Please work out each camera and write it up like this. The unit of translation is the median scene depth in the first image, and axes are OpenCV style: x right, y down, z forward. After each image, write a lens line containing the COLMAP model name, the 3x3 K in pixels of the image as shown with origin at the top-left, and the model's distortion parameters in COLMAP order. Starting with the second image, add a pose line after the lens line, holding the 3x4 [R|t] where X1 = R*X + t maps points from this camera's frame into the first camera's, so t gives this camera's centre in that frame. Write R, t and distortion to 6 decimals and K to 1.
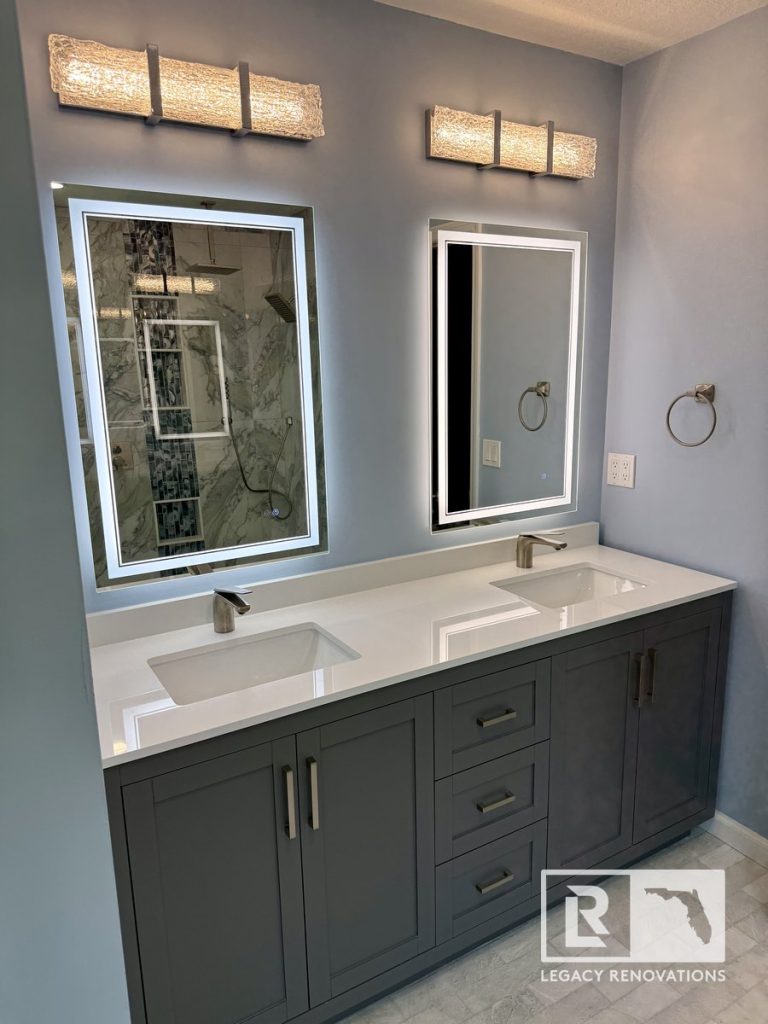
lens RADIAL K [[729.3, 0, 384.6], [0, 729.3, 509.5], [0, 0, 1]] dist [0.035831, -0.042180]
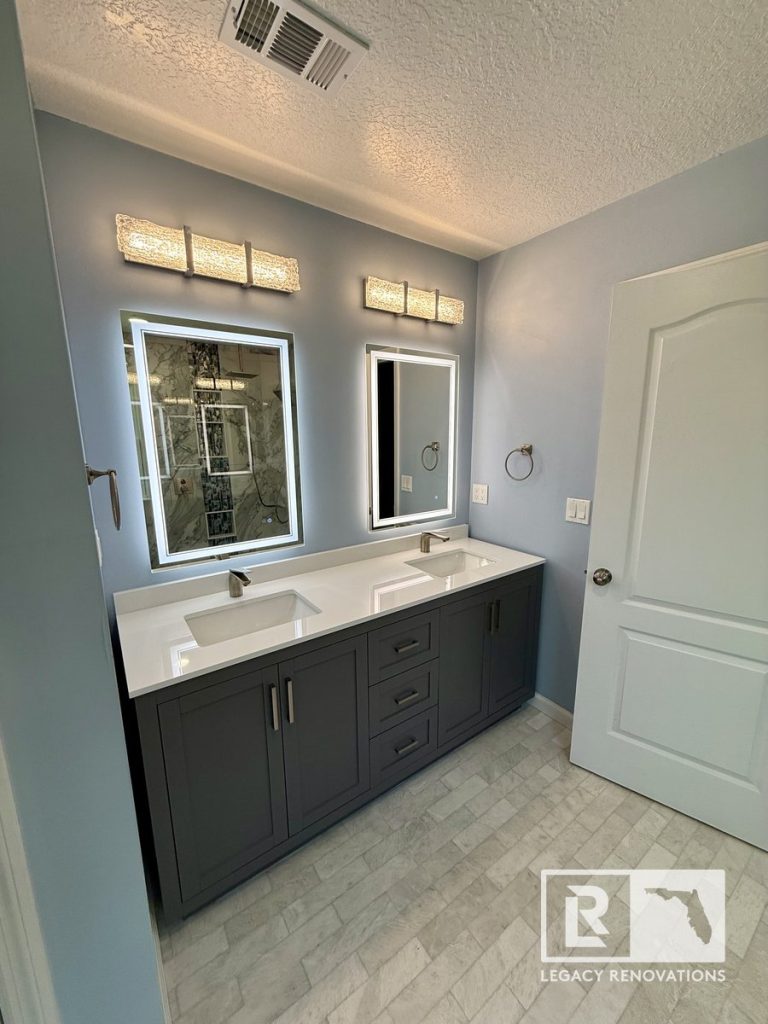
lens RADIAL K [[407.5, 0, 385.7], [0, 407.5, 506.4], [0, 0, 1]] dist [-0.002579, 0.001001]
pose [[0.996567, -0.003038, 0.082732, 0.028539], [0.004890, 0.999742, -0.022192, -0.005875], [-0.082643, 0.022521, 0.996325, 0.083387]]
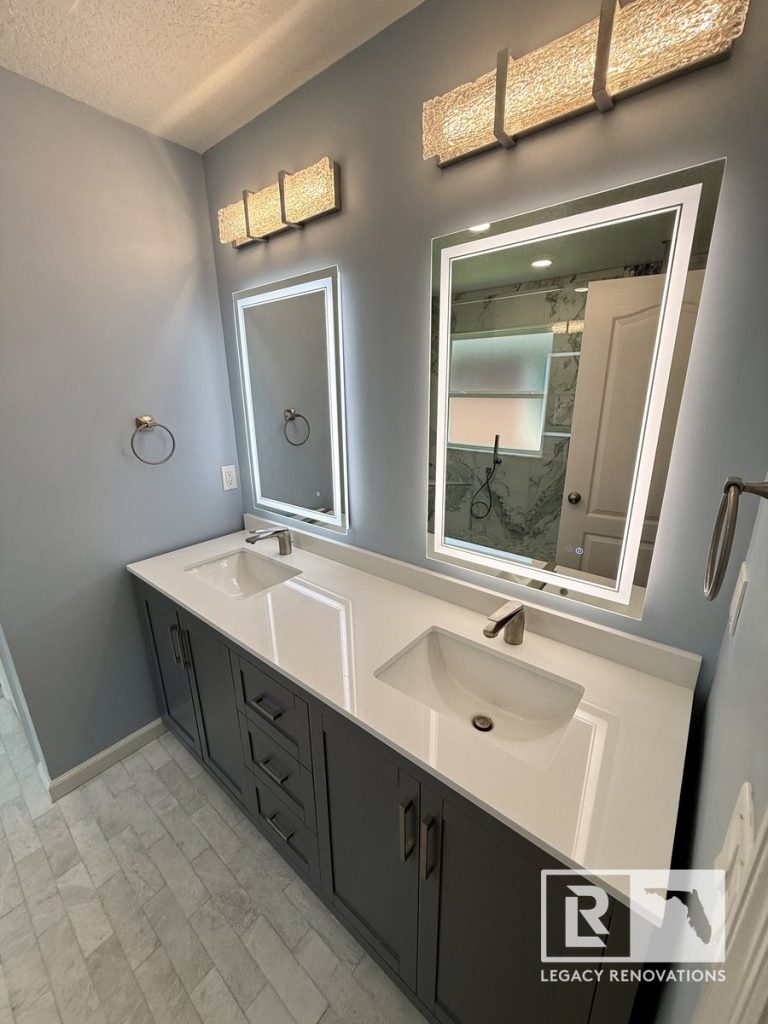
lens RADIAL K [[407.5, 0, 387.1], [0, 407.5, 507.7], [0, 0, 1]] dist [-0.002579, 0.001001]
pose [[0.341352, 0.282179, -0.896579, 0.627903], [-0.190365, 0.954860, 0.228044, -0.180525], [0.920456, 0.092833, 0.379660, 0.802342]]
